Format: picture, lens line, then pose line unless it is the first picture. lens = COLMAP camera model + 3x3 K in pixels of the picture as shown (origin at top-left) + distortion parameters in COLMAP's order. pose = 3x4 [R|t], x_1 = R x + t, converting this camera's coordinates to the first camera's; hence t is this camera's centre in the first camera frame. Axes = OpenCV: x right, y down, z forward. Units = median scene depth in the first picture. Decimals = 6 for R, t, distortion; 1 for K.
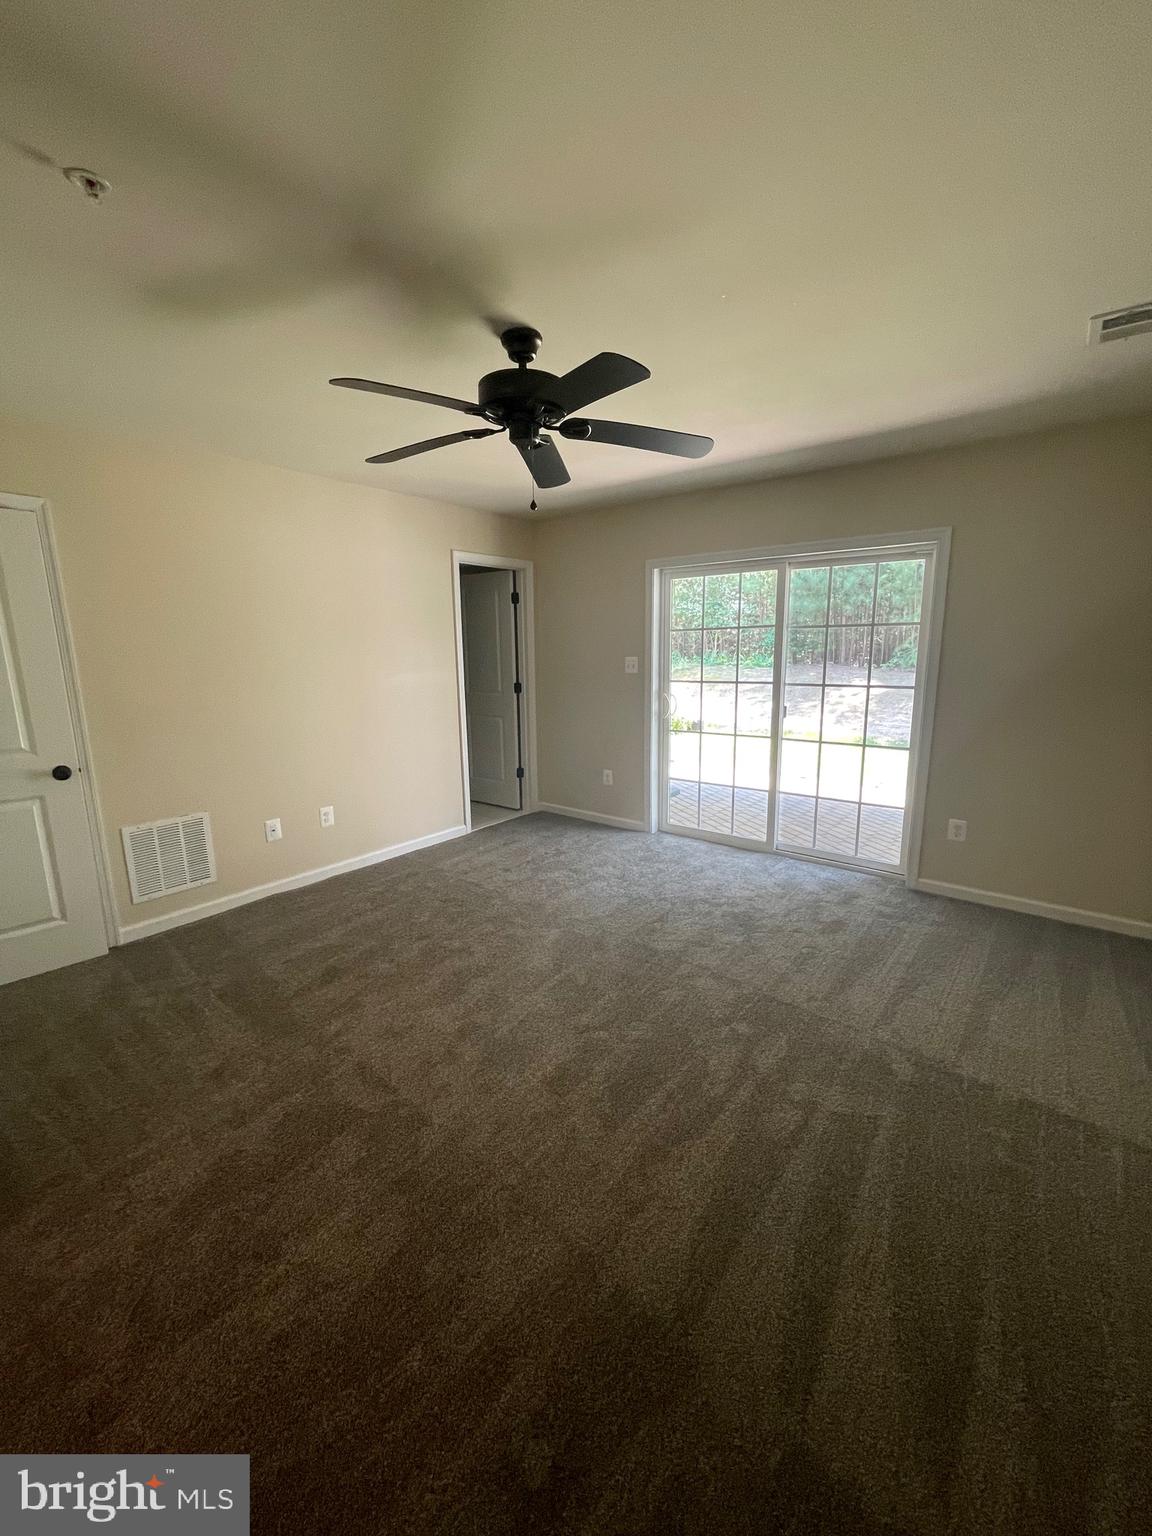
lens RADIAL K [[618.0, 0, 580.9], [0, 618.0, 769.6], [0, 0, 1]] dist [-0.000474, -0.000597]
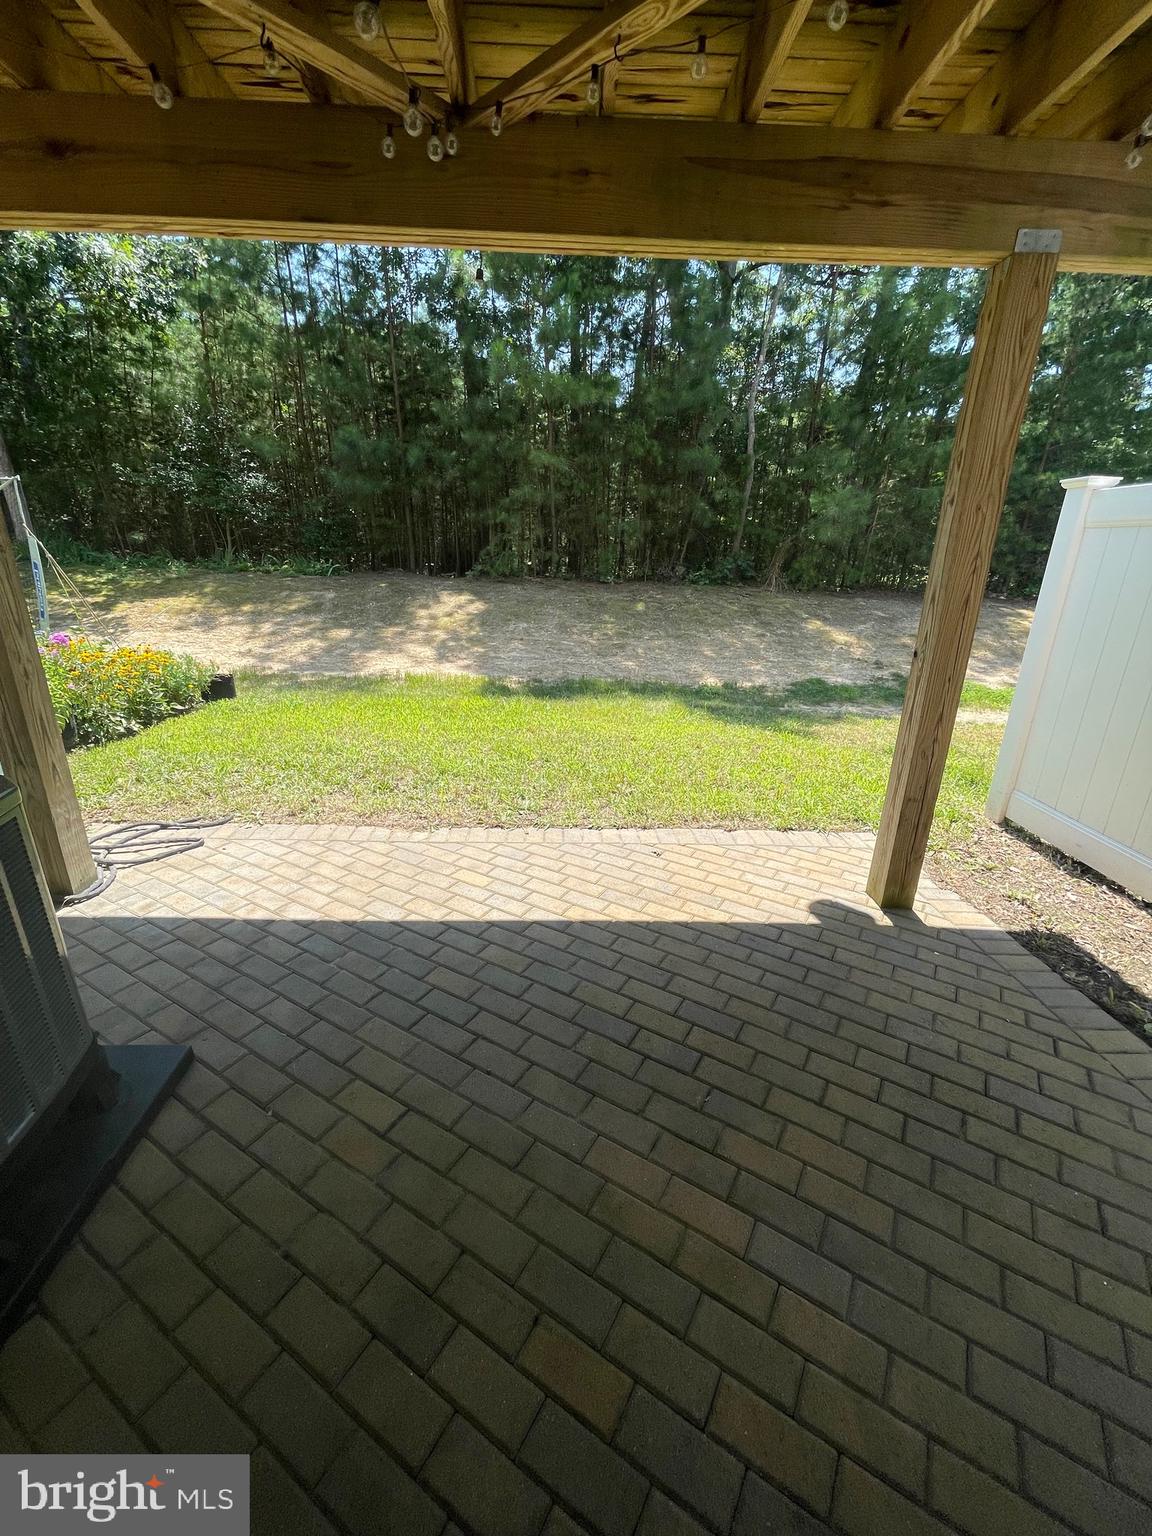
lens RADIAL K [[618.0, 0, 569.6], [0, 618.0, 766.1], [0, 0, 1]] dist [-0.000474, -0.000597]
pose [[0.772853, -0.187892, 0.606131, 0.055856], [0.100735, 0.979375, 0.175149, -0.045991], [-0.626538, -0.074306, 0.775840, 0.253293]]
